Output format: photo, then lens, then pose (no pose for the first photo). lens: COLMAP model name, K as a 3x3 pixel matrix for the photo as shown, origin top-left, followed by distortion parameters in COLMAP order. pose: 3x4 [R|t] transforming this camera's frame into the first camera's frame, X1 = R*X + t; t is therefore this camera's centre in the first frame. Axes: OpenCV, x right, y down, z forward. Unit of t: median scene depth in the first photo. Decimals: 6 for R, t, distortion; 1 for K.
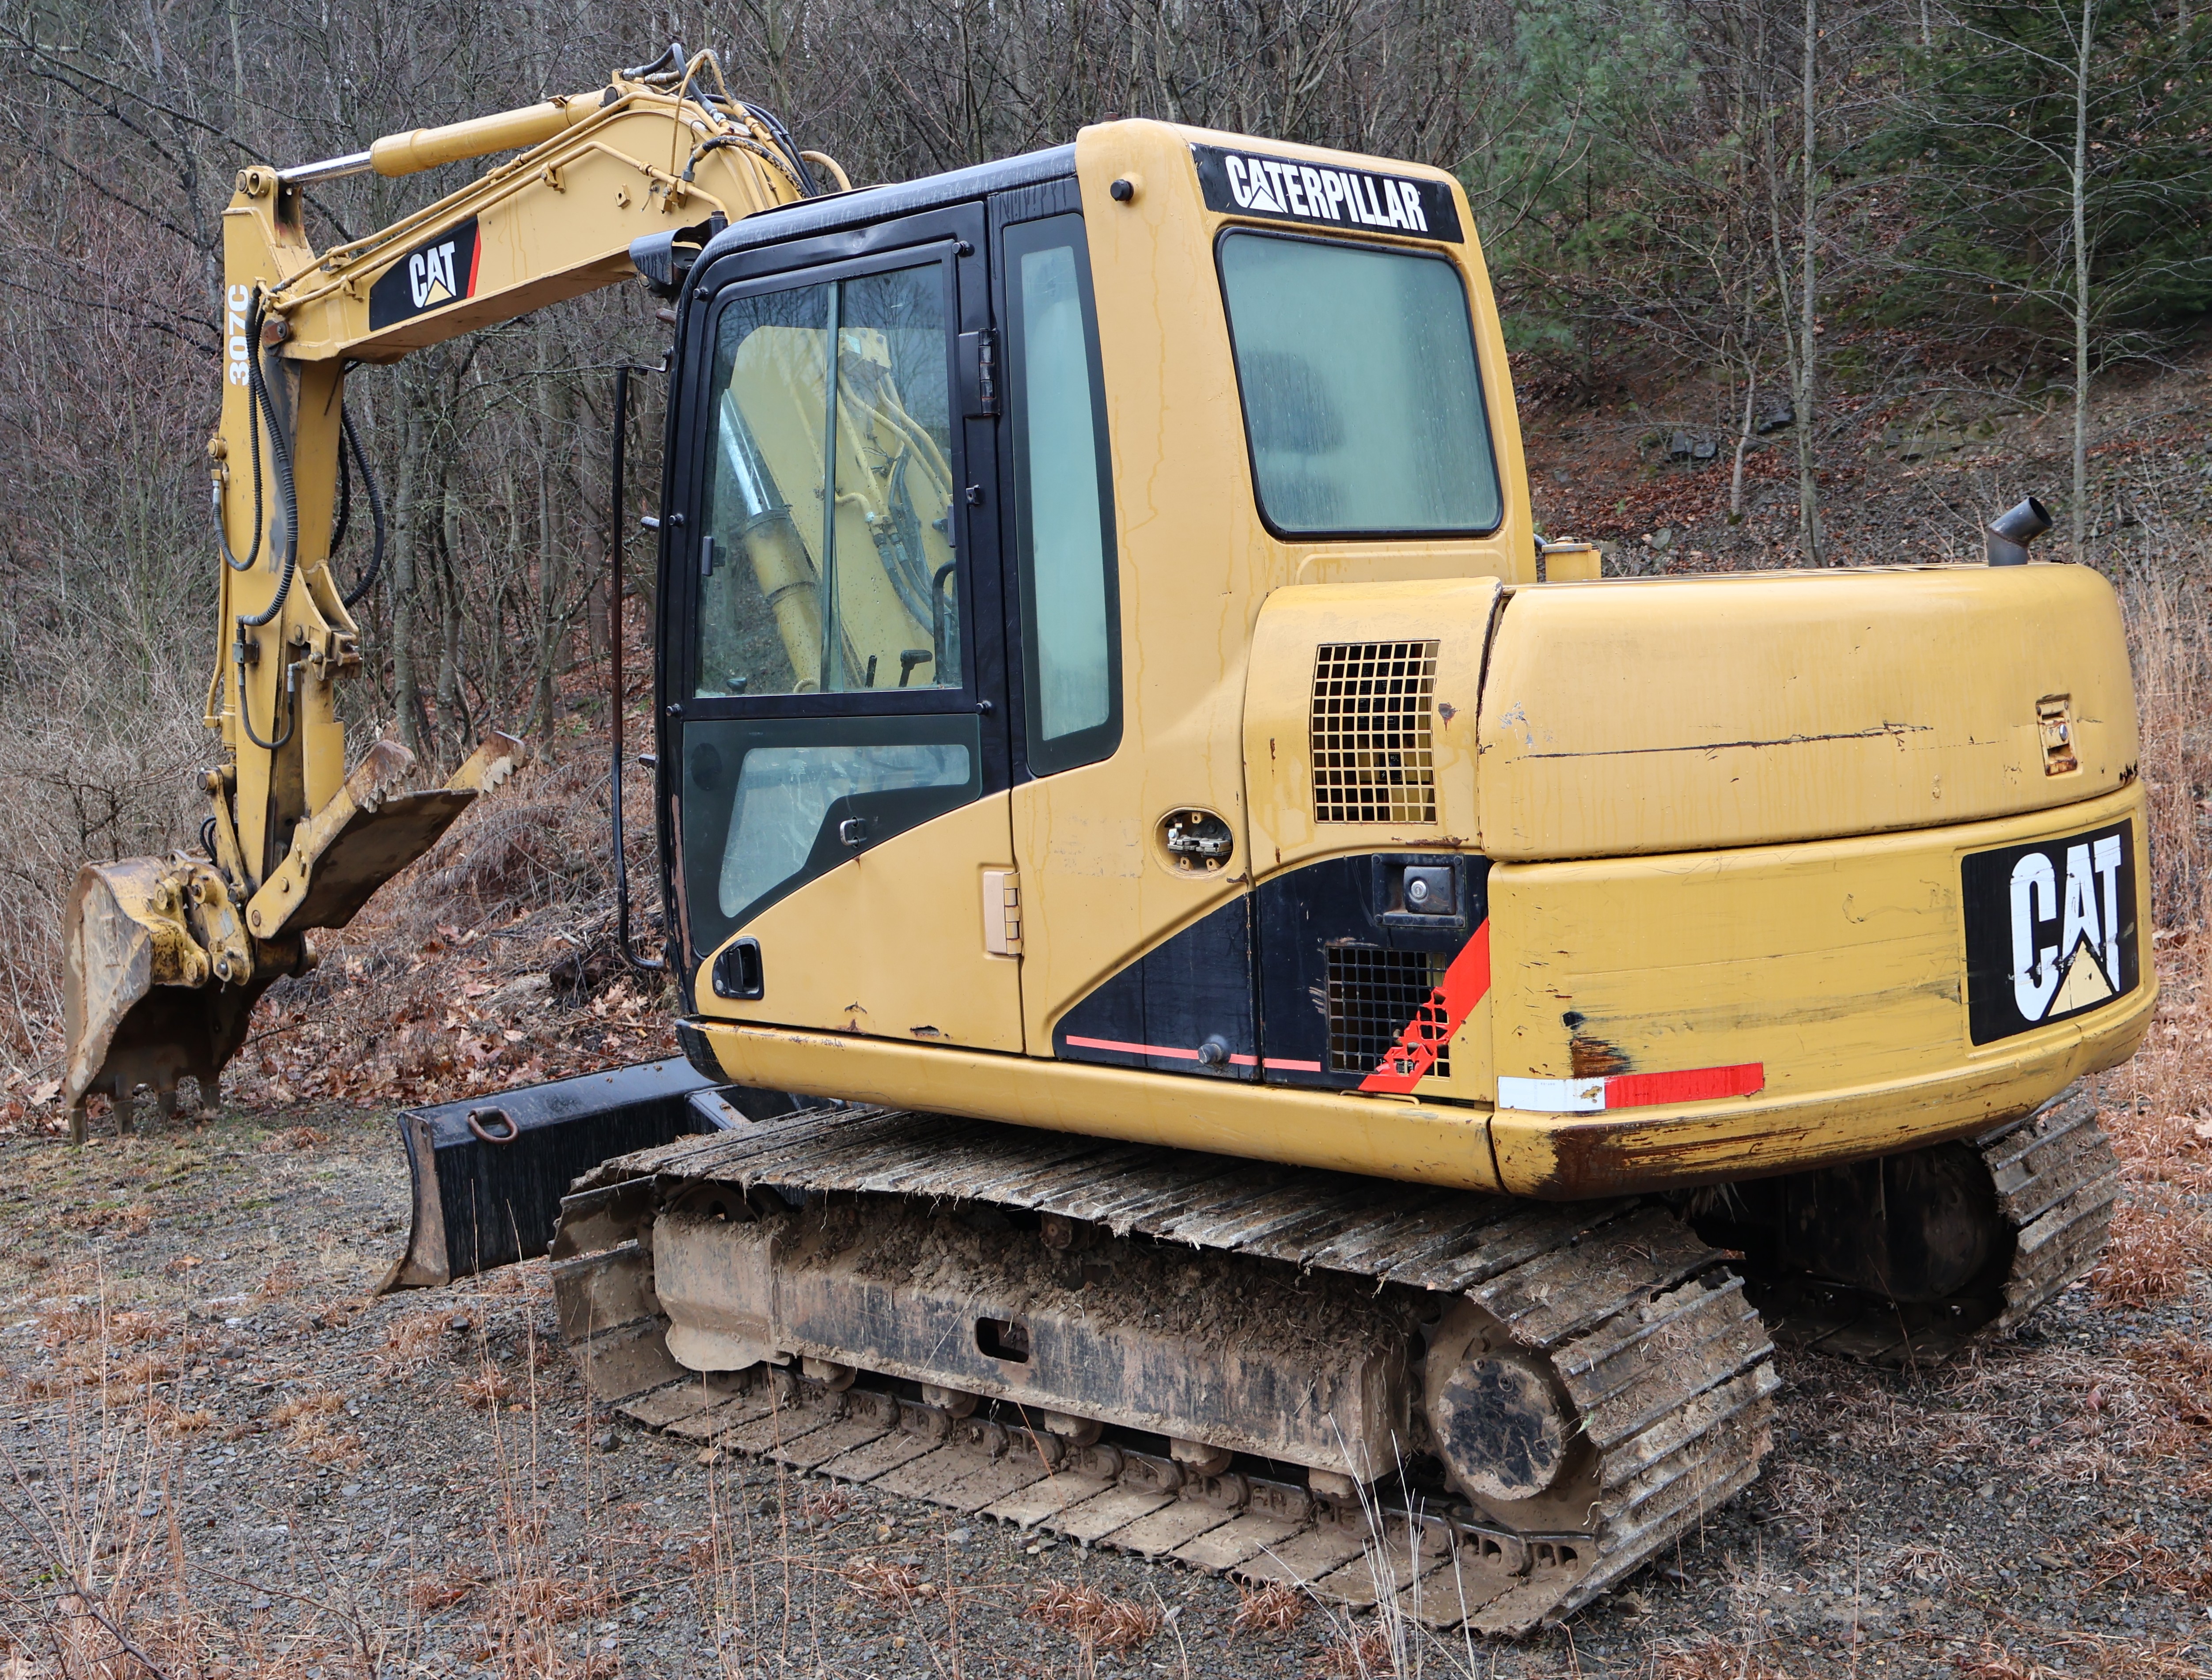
lens RADIAL K [[2497.9, 0, 1038.7], [0, 2497.9, 841.1], [0, 0, 1]] dist [-0.002465, 0.003383]
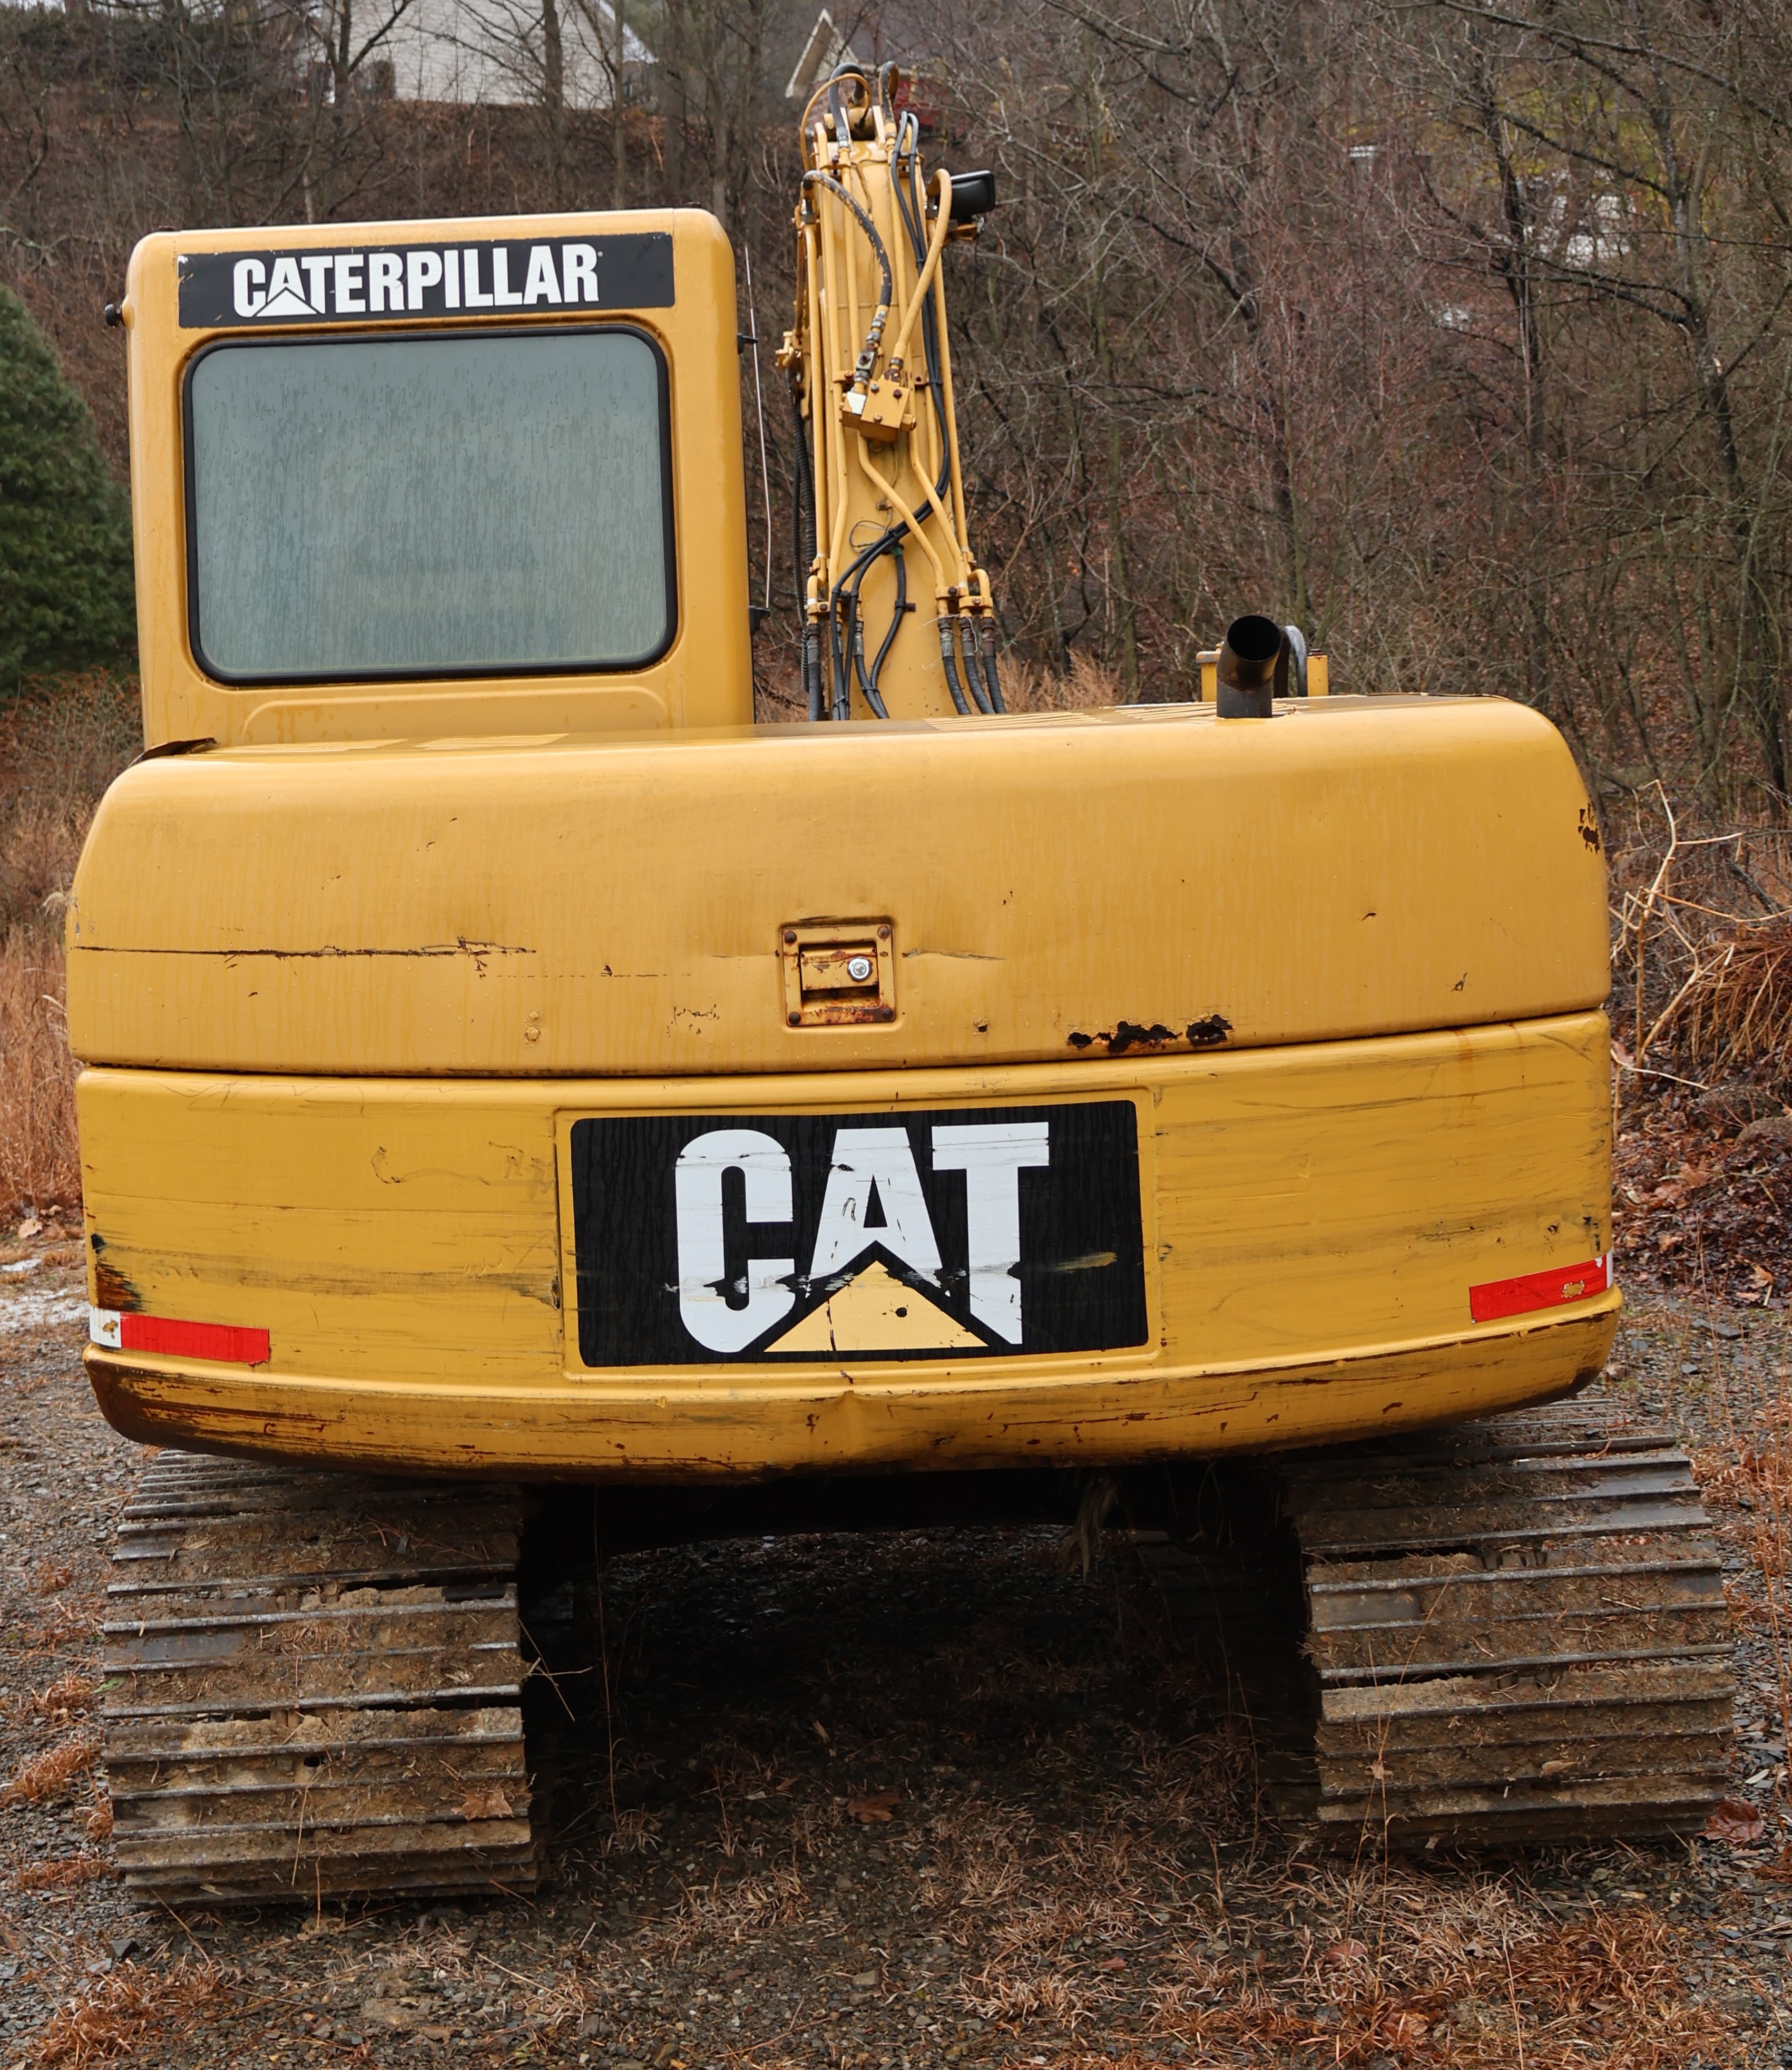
lens RADIAL K [[3031.8, 0, 752.1], [0, 3031.8, 1032.0], [0, 0, 1]] dist [-0.080614, 0.029939]
pose [[0.682584, 0.100828, -0.723818, 0.689742], [-0.060980, 0.994841, 0.081074, -0.063754], [0.728259, -0.011201, 0.685211, 0.255085]]
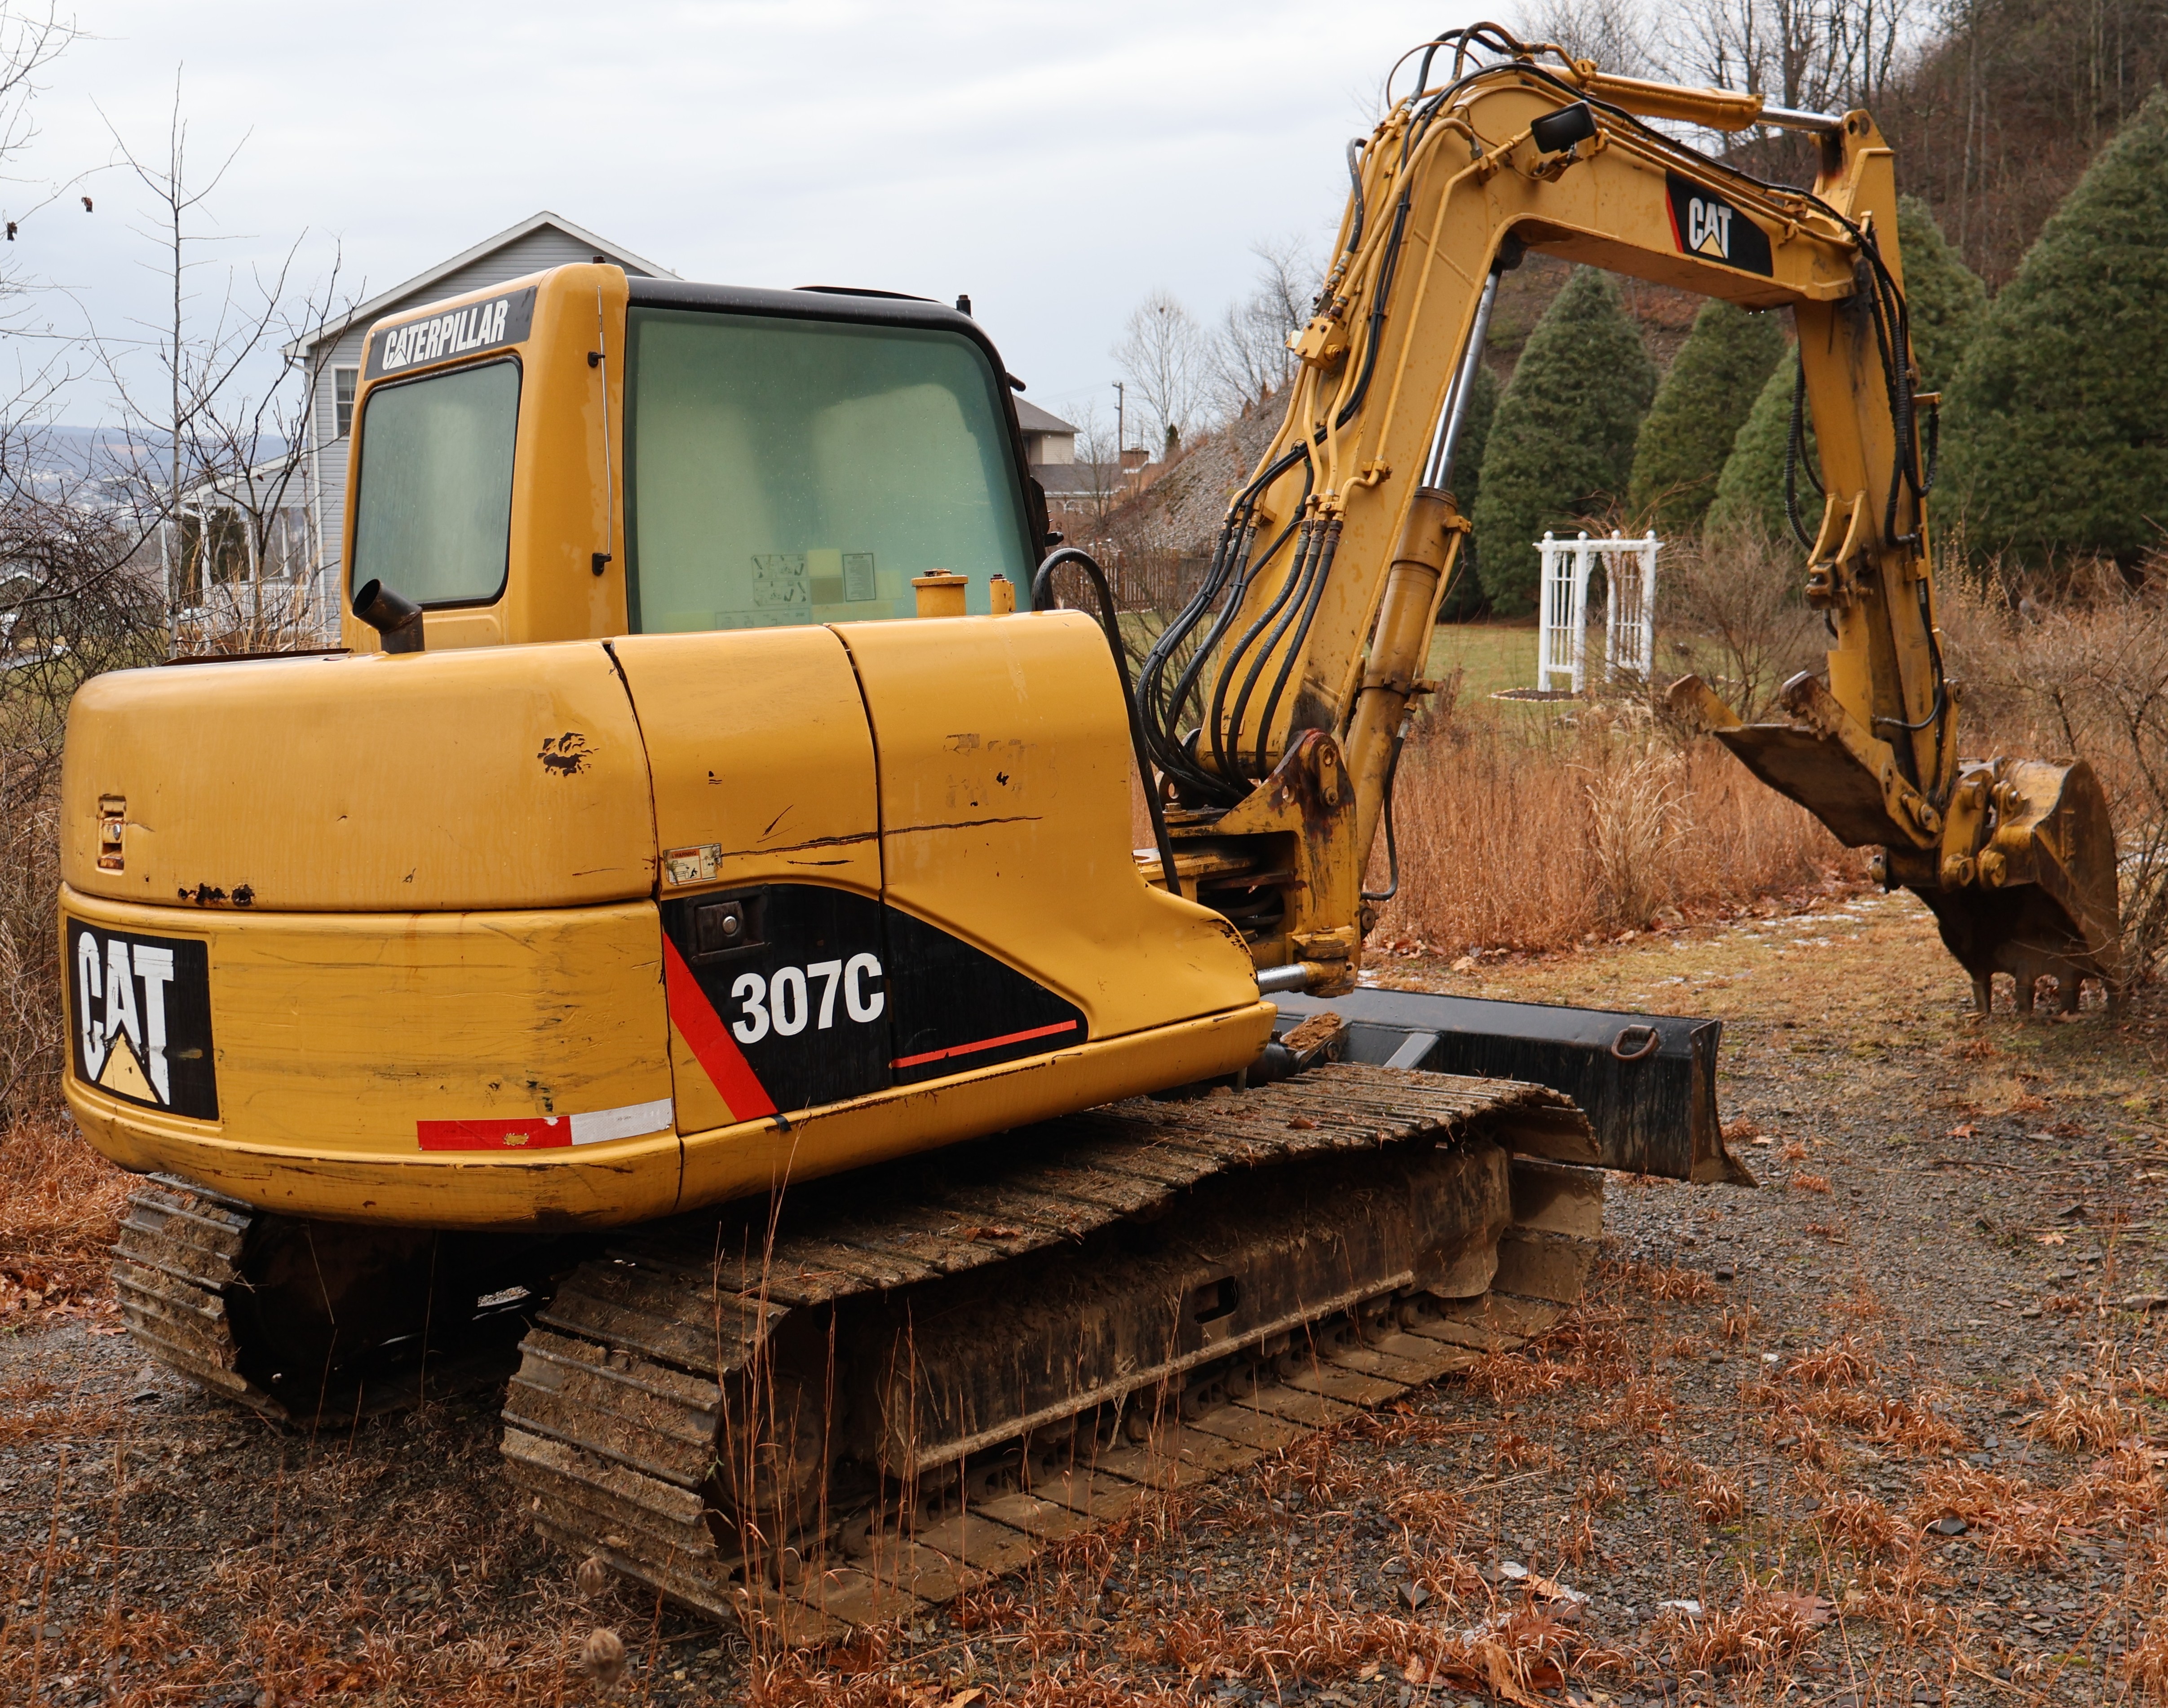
lens RADIAL K [[2313.6, 0, 1084.0], [0, 2313.6, 854.0], [0, 0, 1]] dist [0.003716, 0.013091]
pose [[-0.057278, 0.148310, -0.987281, 0.908951], [-0.041064, 0.987717, 0.150758, -0.133174], [0.997513, 0.049177, -0.050484, 0.979913]]
